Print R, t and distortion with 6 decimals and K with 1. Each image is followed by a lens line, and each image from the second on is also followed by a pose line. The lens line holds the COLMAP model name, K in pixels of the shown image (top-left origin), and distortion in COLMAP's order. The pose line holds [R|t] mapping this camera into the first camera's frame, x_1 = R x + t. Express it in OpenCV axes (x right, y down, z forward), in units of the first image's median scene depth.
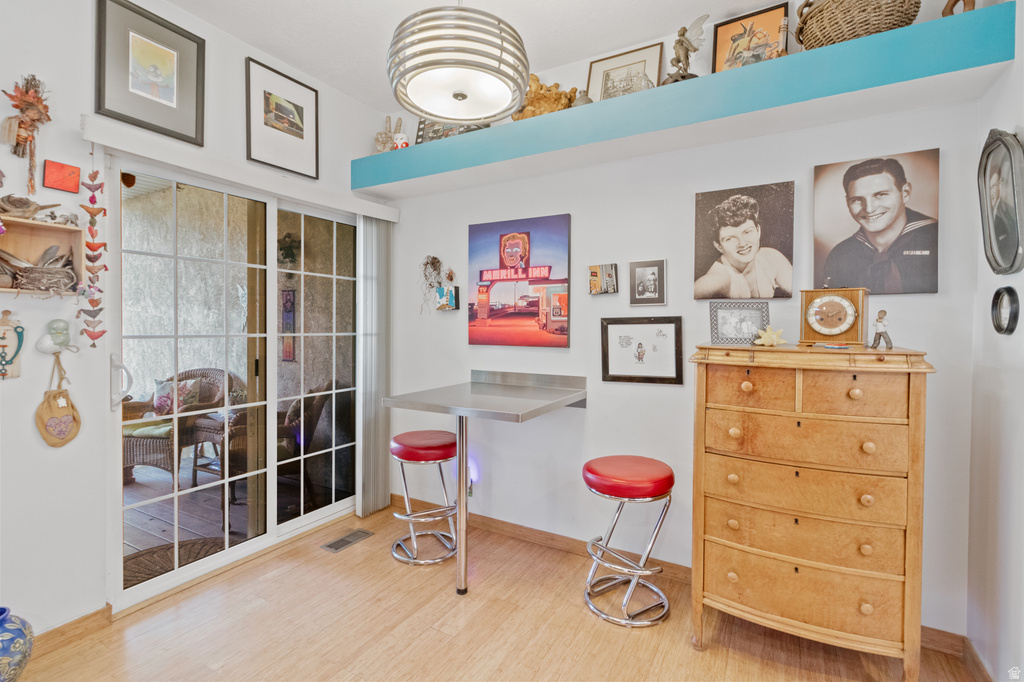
lens RADIAL K [[481.0, 0, 512.5], [0, 481.0, 327.9], [0, 0, 1]] dist [0.000803, 0.000218]
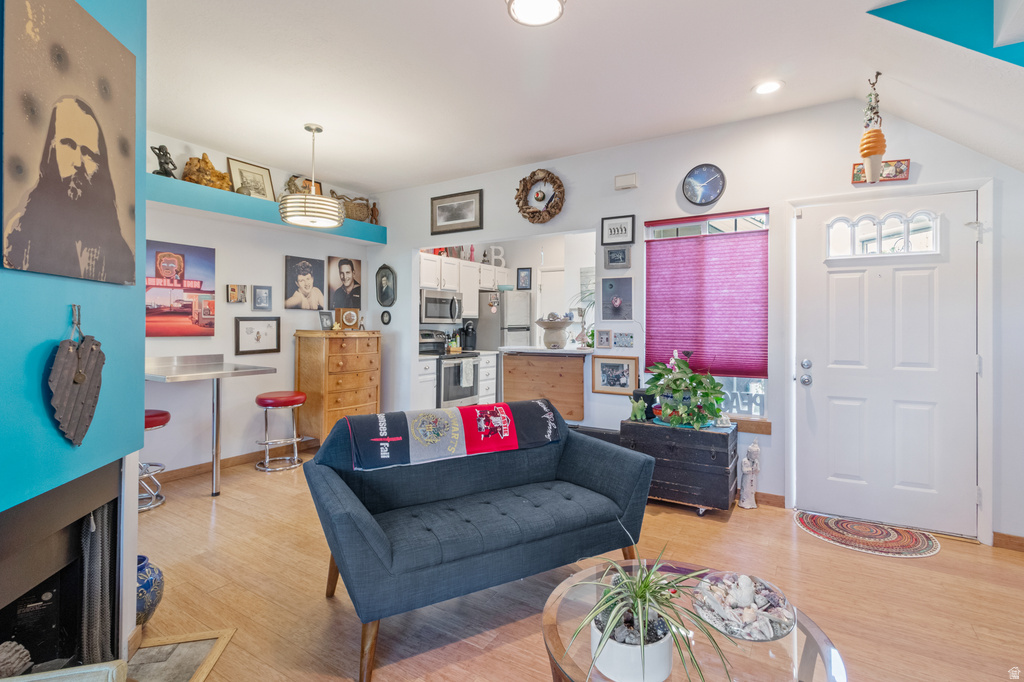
lens RADIAL K [[481.0, 0, 512.5], [0, 481.0, 327.9], [0, 0, 1]] dist [0.000803, 0.000218]
pose [[0.034539, -0.011597, 0.999336, -1.436905], [0.001902, 0.999932, 0.011538, -0.000466], [-0.999402, 0.001502, 0.034558, -0.002199]]
